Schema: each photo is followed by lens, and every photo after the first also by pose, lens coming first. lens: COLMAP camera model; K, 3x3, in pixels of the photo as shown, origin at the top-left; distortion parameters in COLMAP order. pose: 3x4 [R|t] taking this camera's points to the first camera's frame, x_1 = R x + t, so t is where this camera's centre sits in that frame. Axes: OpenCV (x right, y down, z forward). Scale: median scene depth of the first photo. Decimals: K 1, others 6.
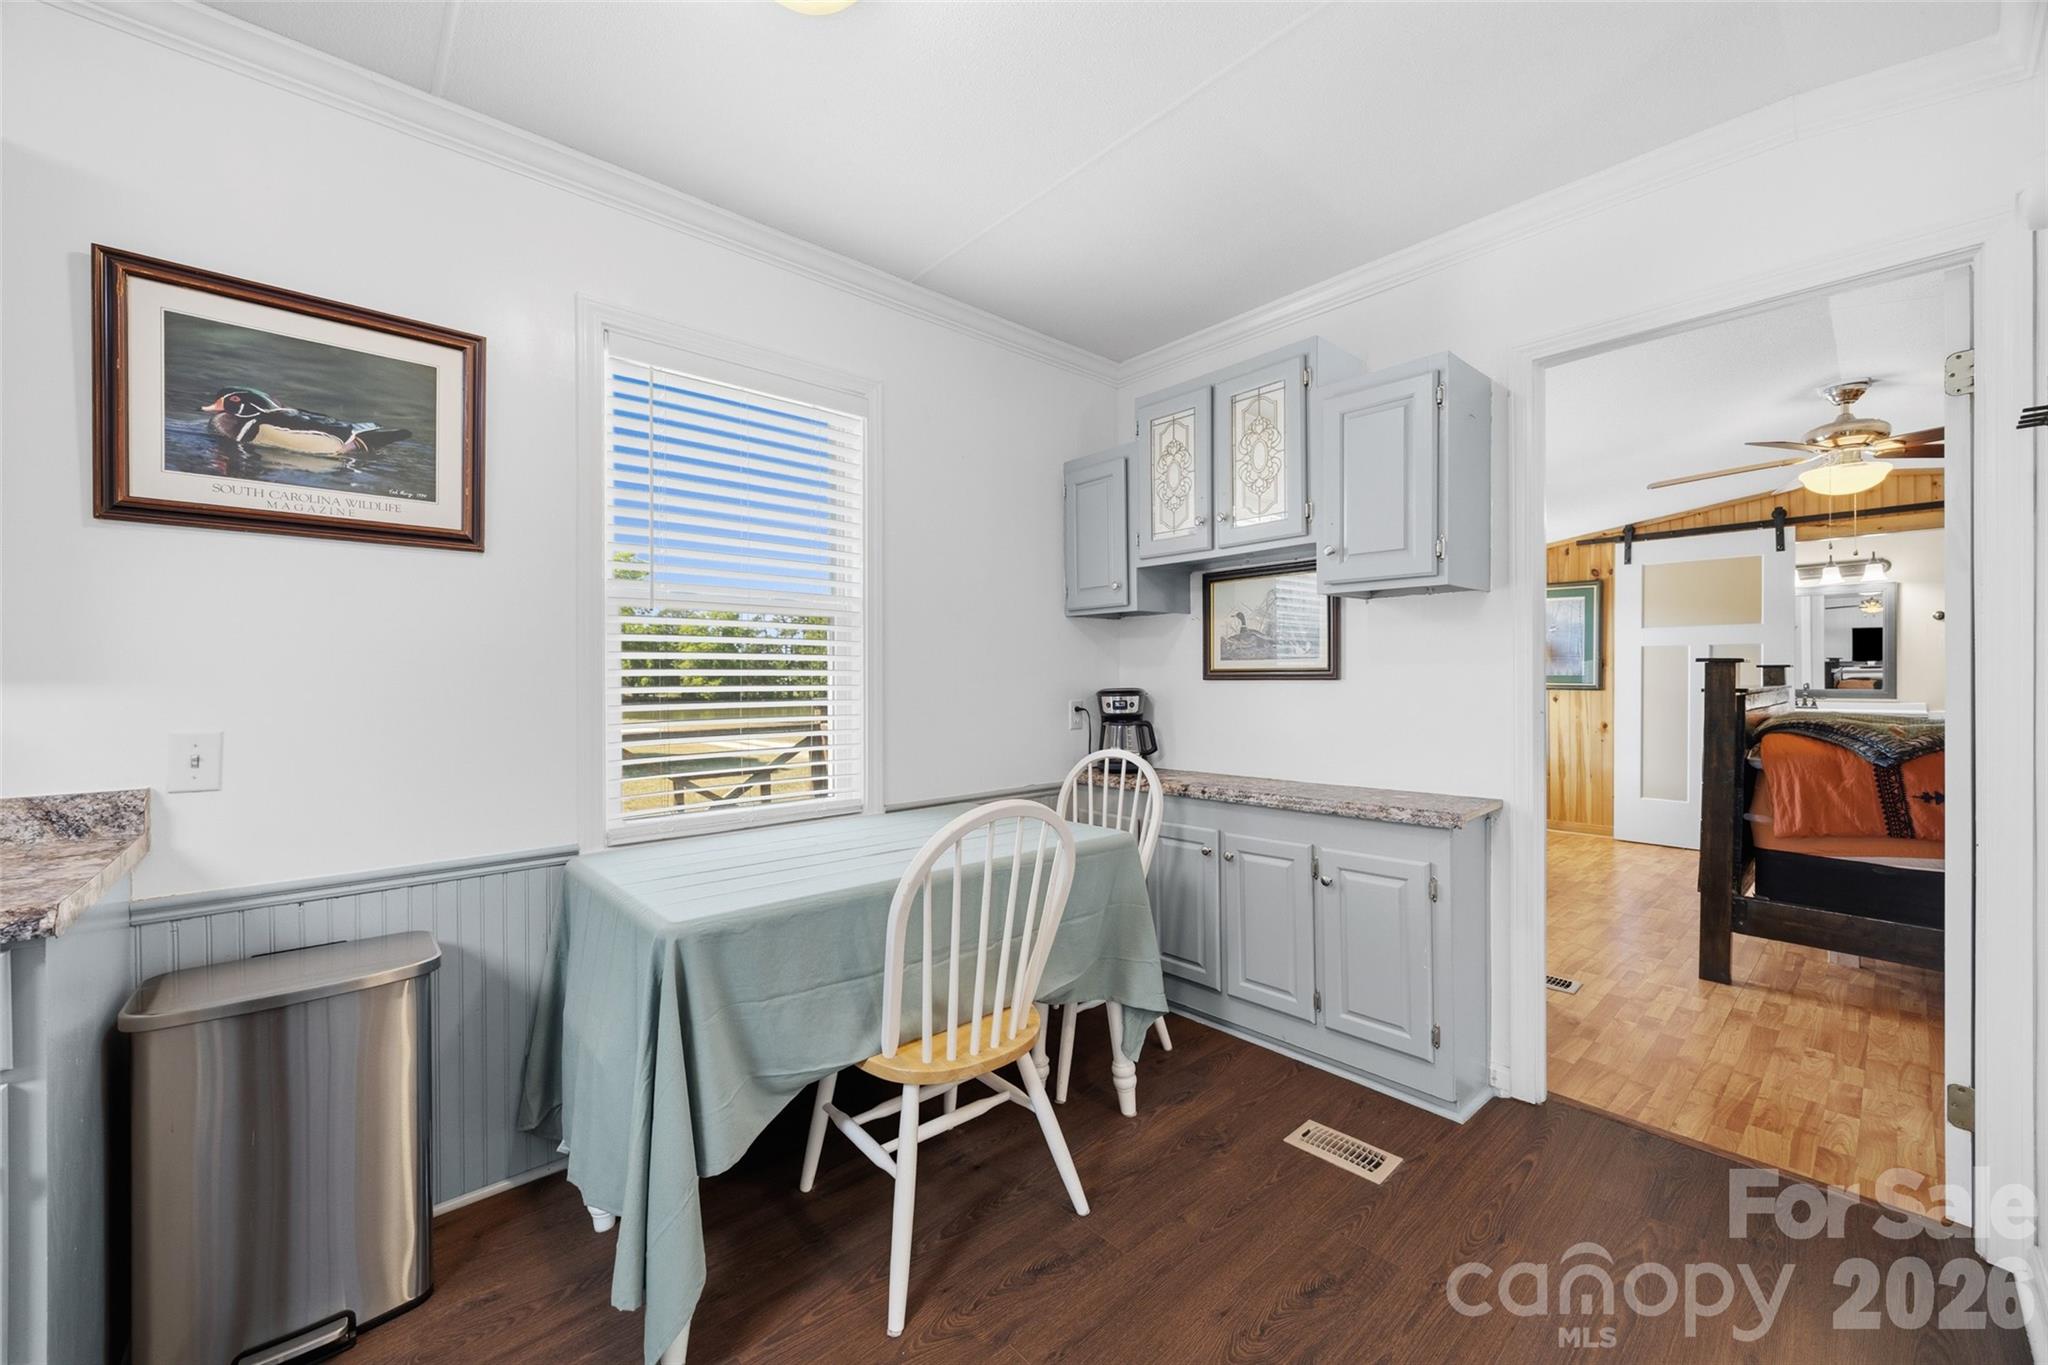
lens RADIAL K [[793.4, 0, 1014.3], [0, 793.4, 679.5], [0, 0, 1]] dist [-0.006463, 0.000302]
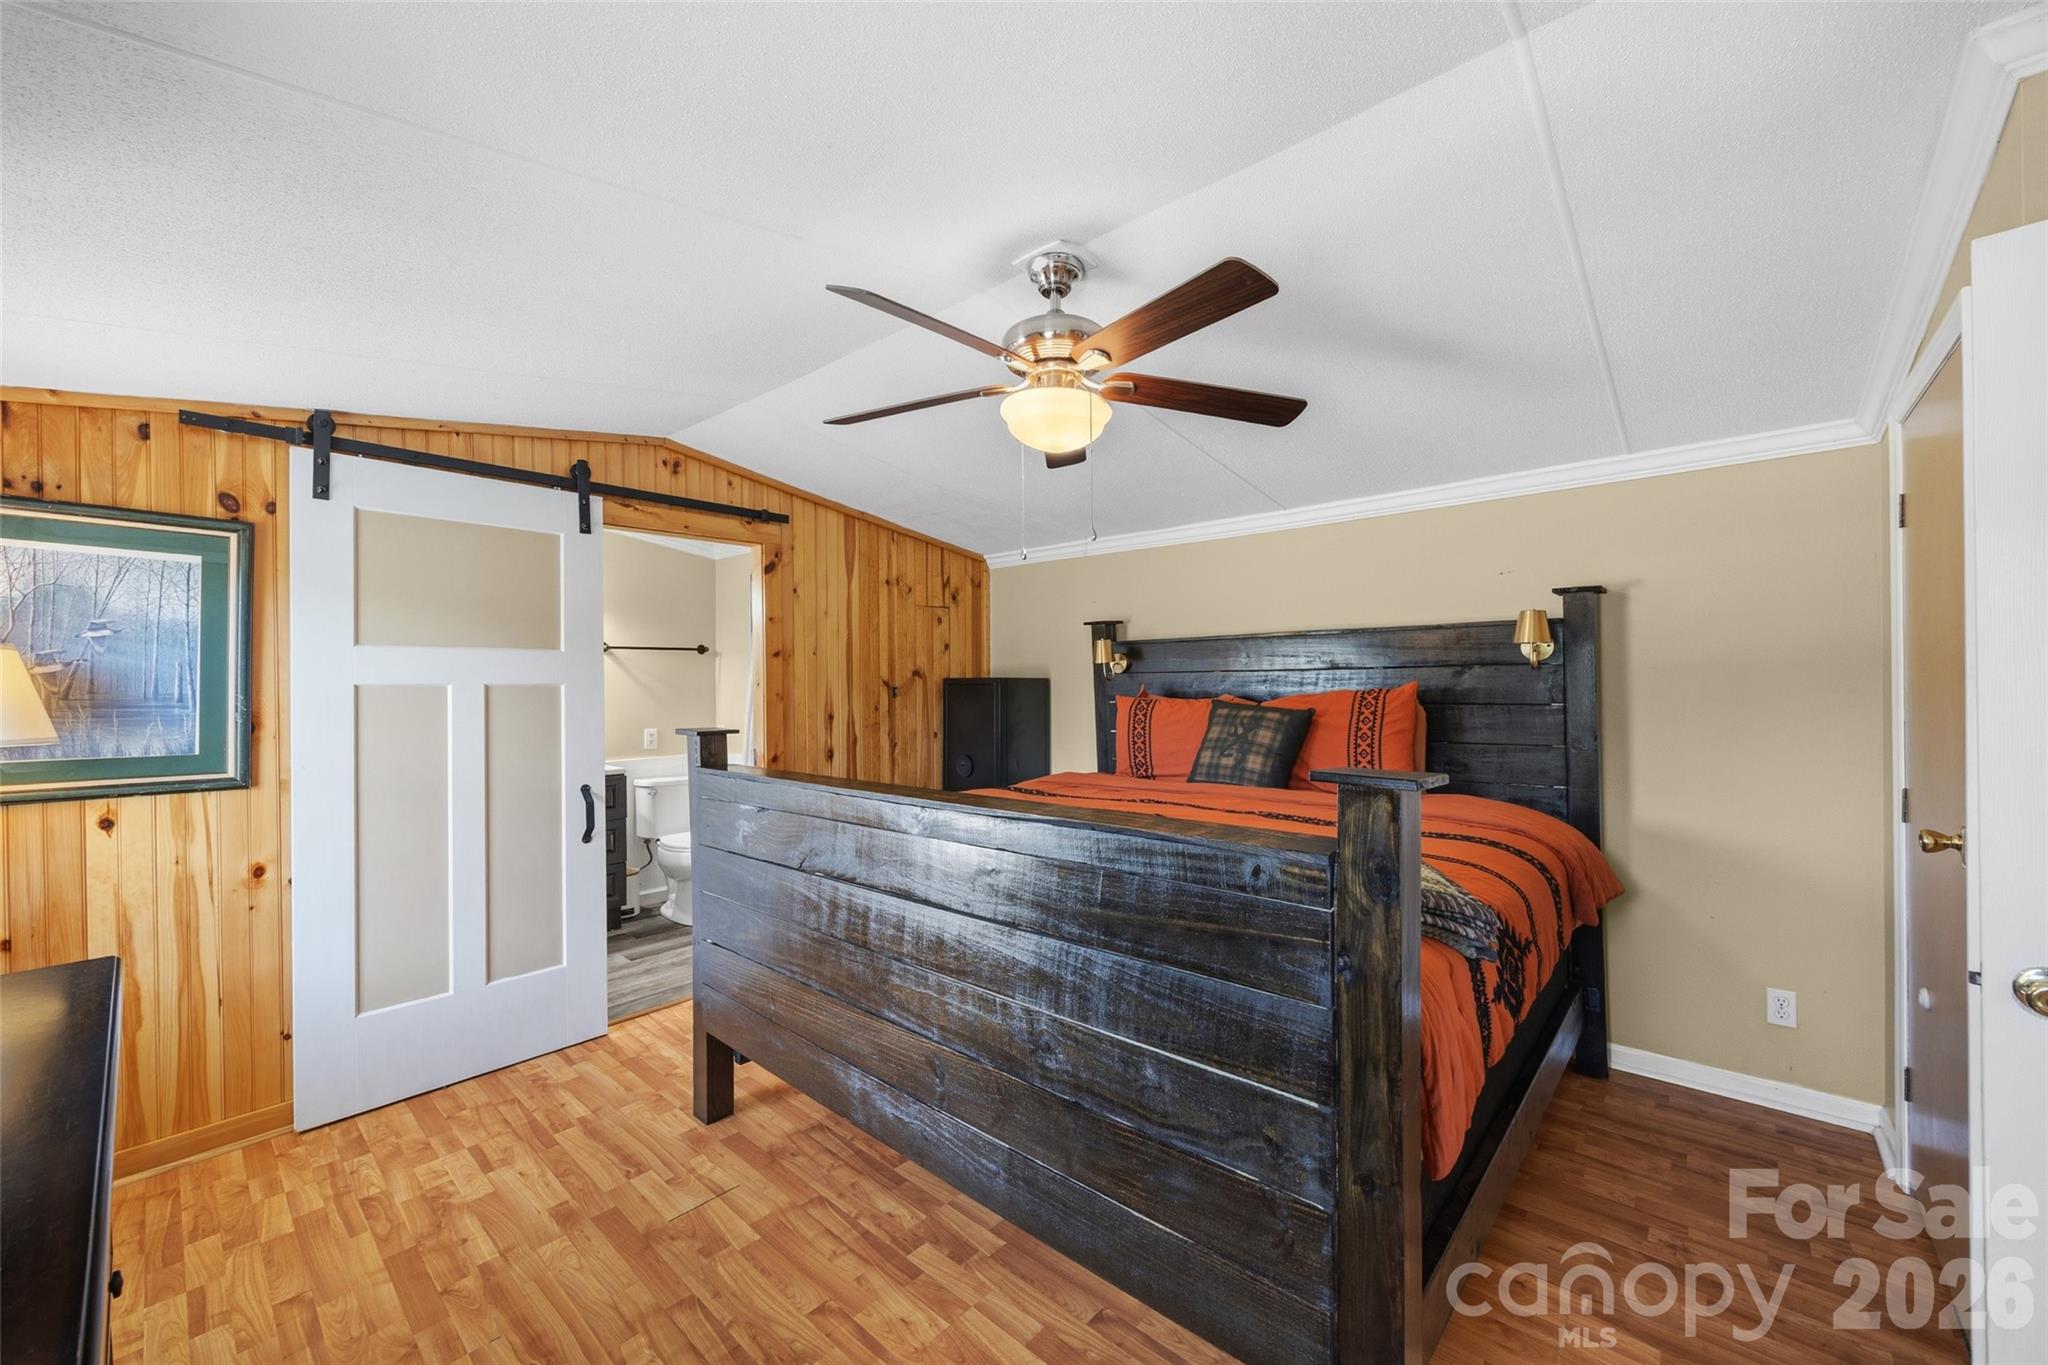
lens RADIAL K [[793.4, 0, 1020.9], [0, 793.4, 688.9], [0, 0, 1]] dist [-0.006463, 0.000302]
pose [[-0.114079, -0.002586, 0.993468, 0.289783], [0.008252, 0.999960, 0.003550, -0.037618], [-0.993437, 0.008603, -0.114053, 0.656700]]
